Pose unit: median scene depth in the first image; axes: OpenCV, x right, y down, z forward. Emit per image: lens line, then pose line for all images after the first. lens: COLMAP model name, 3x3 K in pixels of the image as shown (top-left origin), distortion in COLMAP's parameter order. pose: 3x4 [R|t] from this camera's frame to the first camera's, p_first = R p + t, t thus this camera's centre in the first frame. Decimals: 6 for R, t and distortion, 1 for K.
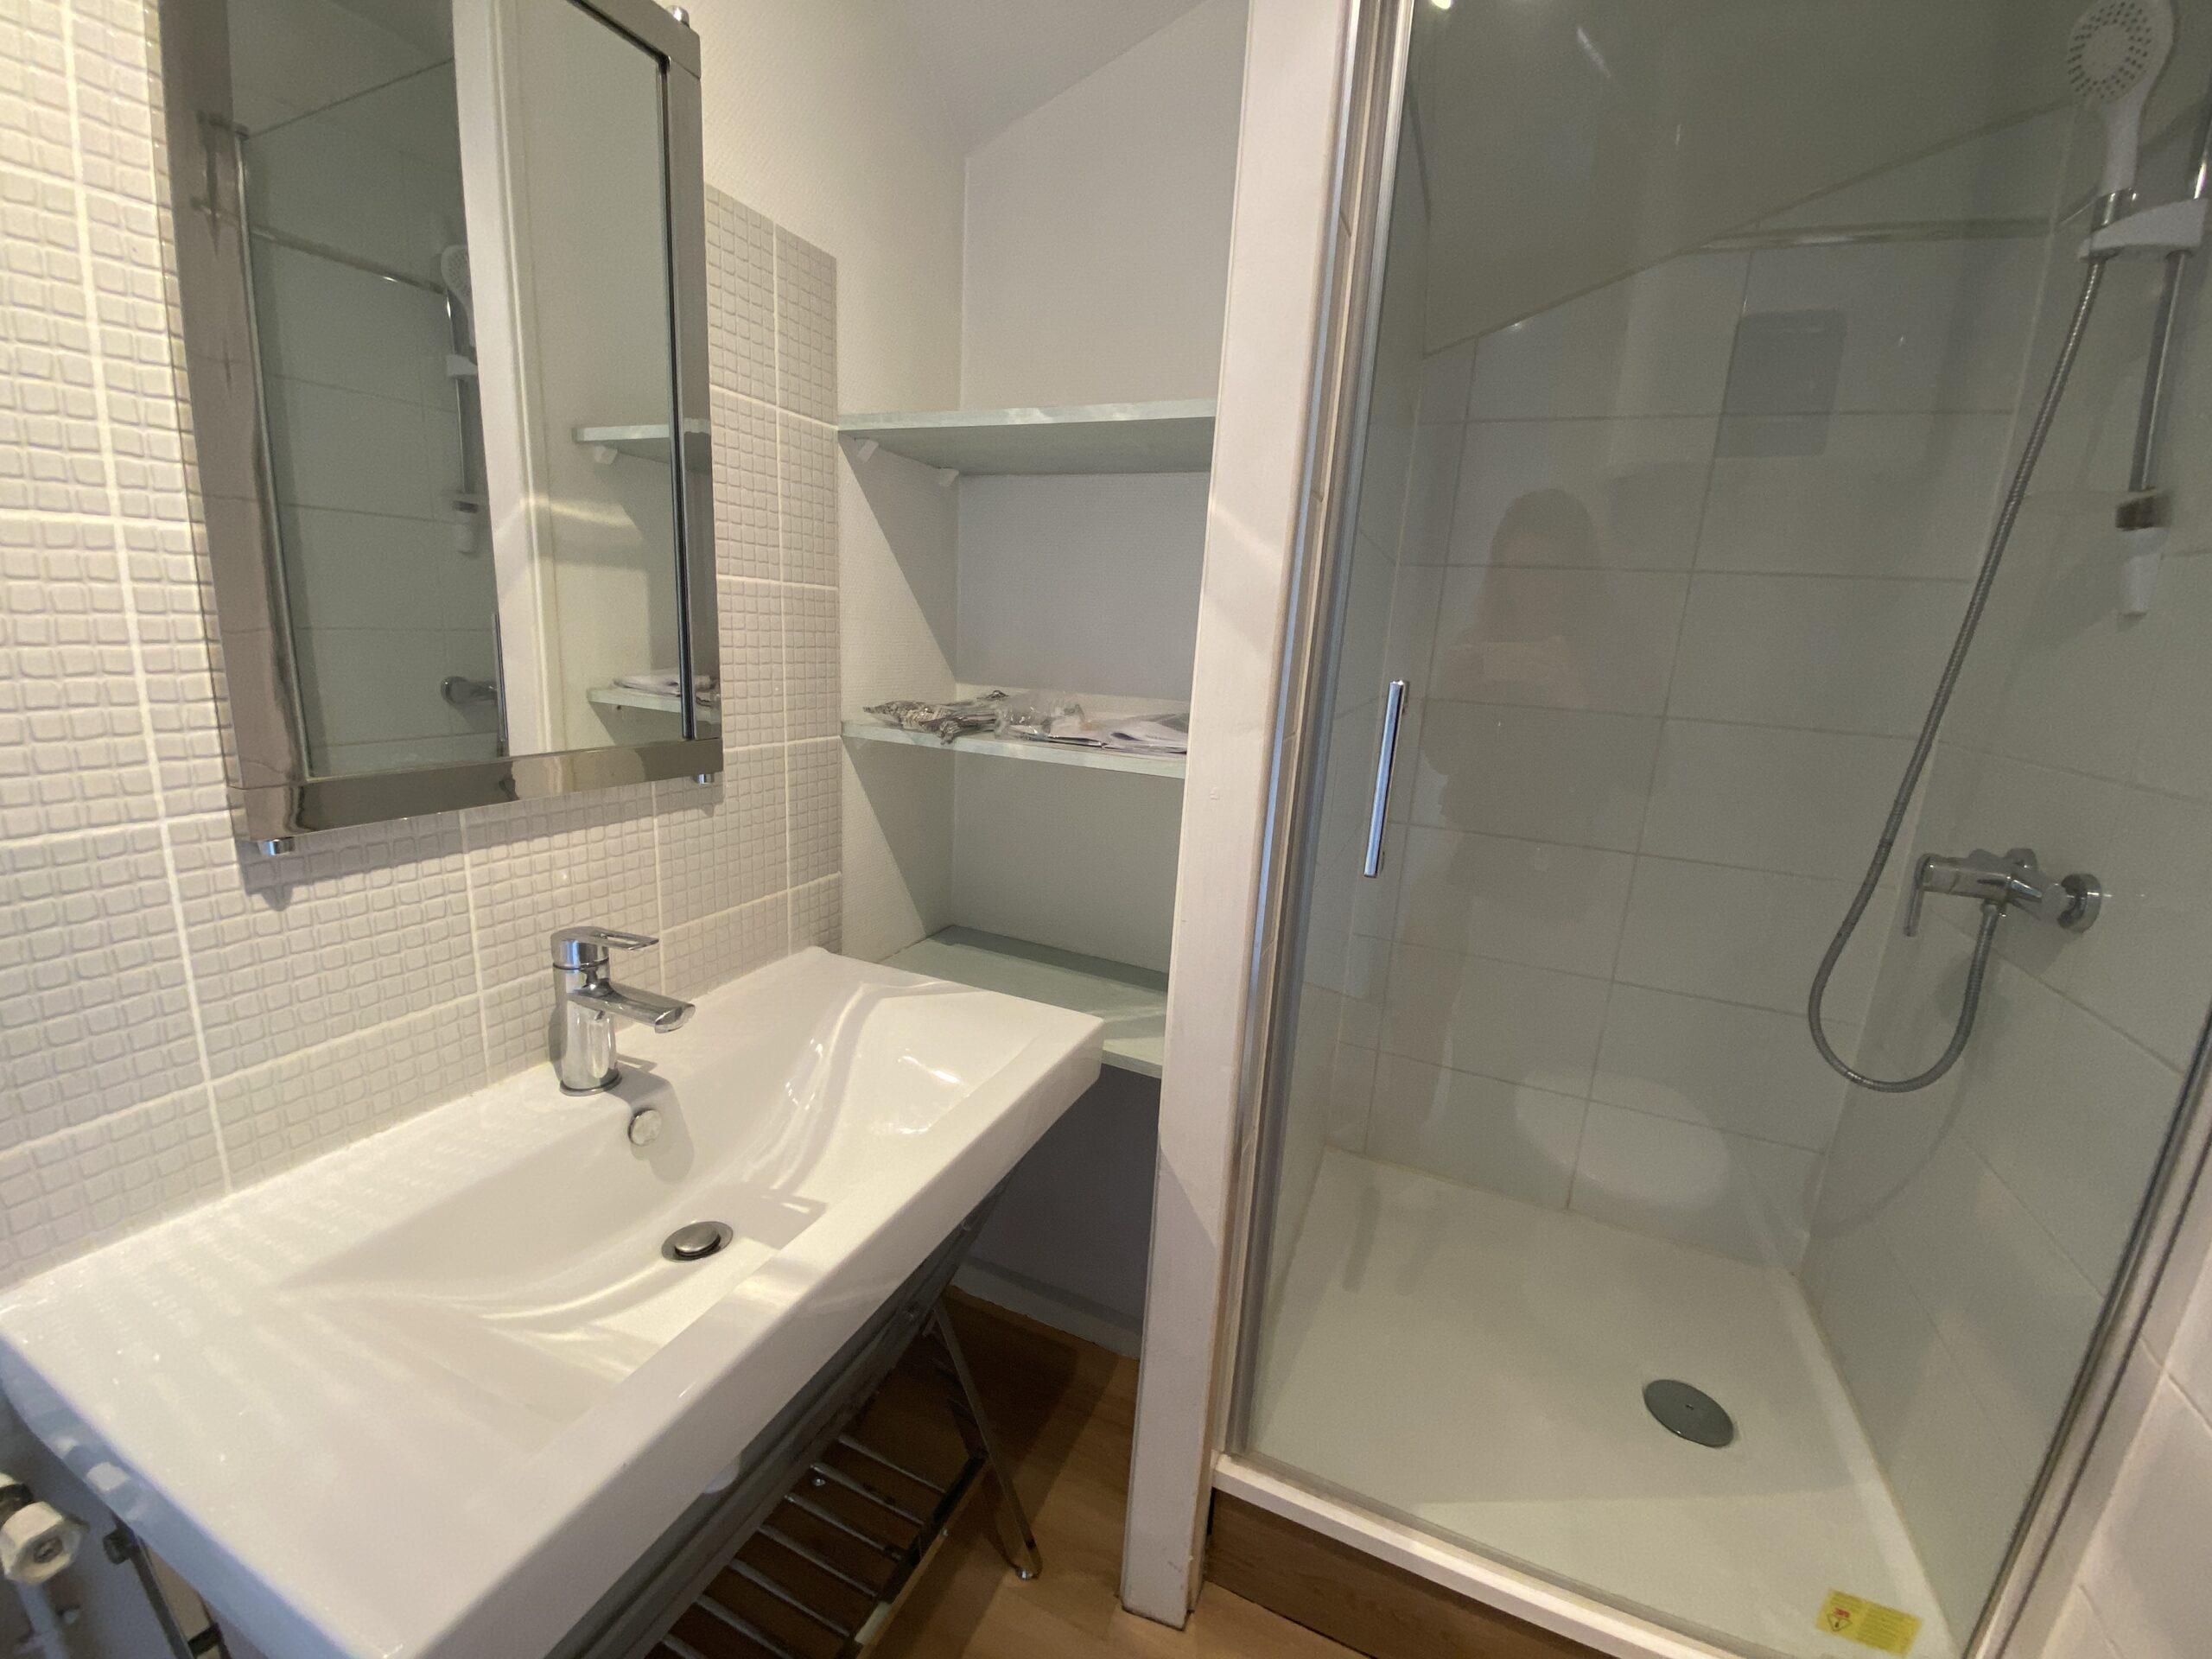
lens RADIAL K [[922.5, 0, 1058.6], [0, 922.5, 834.1], [0, 0, 1]] dist [0.008536, -0.015846]
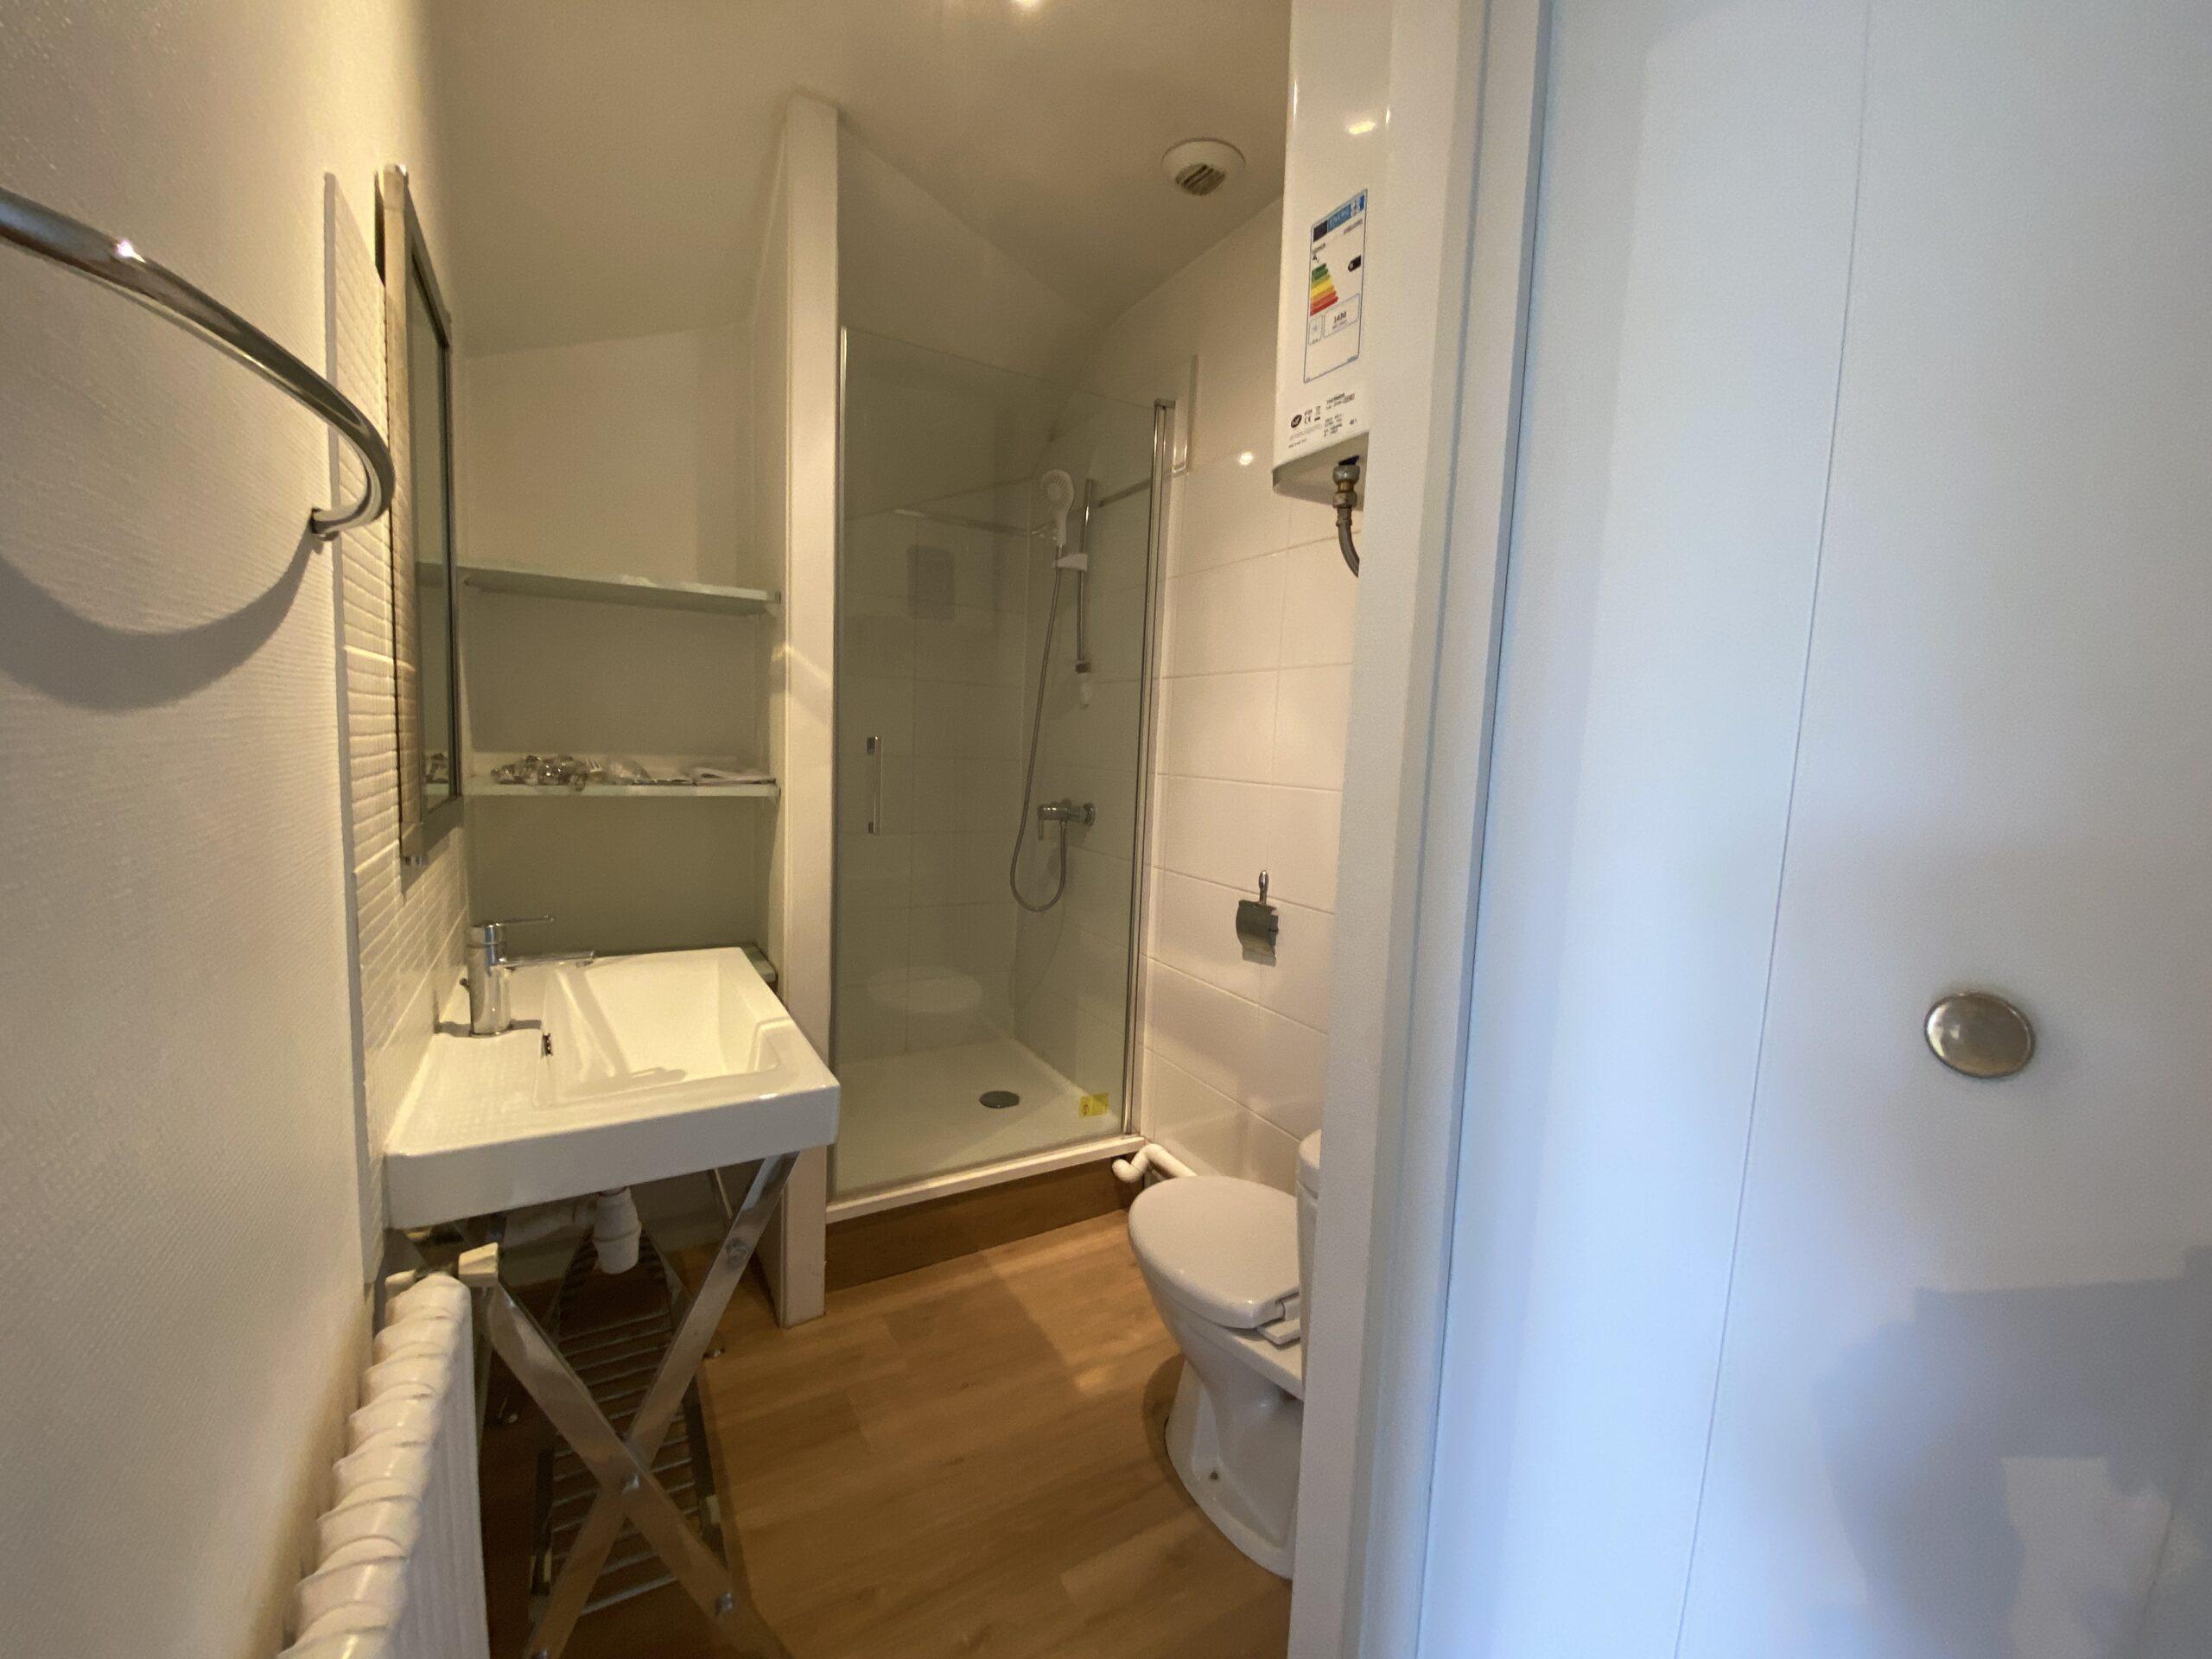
lens RADIAL K [[889.0, 0, 1101.2], [0, 889.0, 832.1], [0, 0, 1]] dist [0.025845, -0.022808]
pose [[0.579305, -0.110723, 0.807555, -0.870018], [0.171145, 0.985169, 0.012303, 0.094892], [-0.796941, 0.131082, 0.589663, -0.495796]]
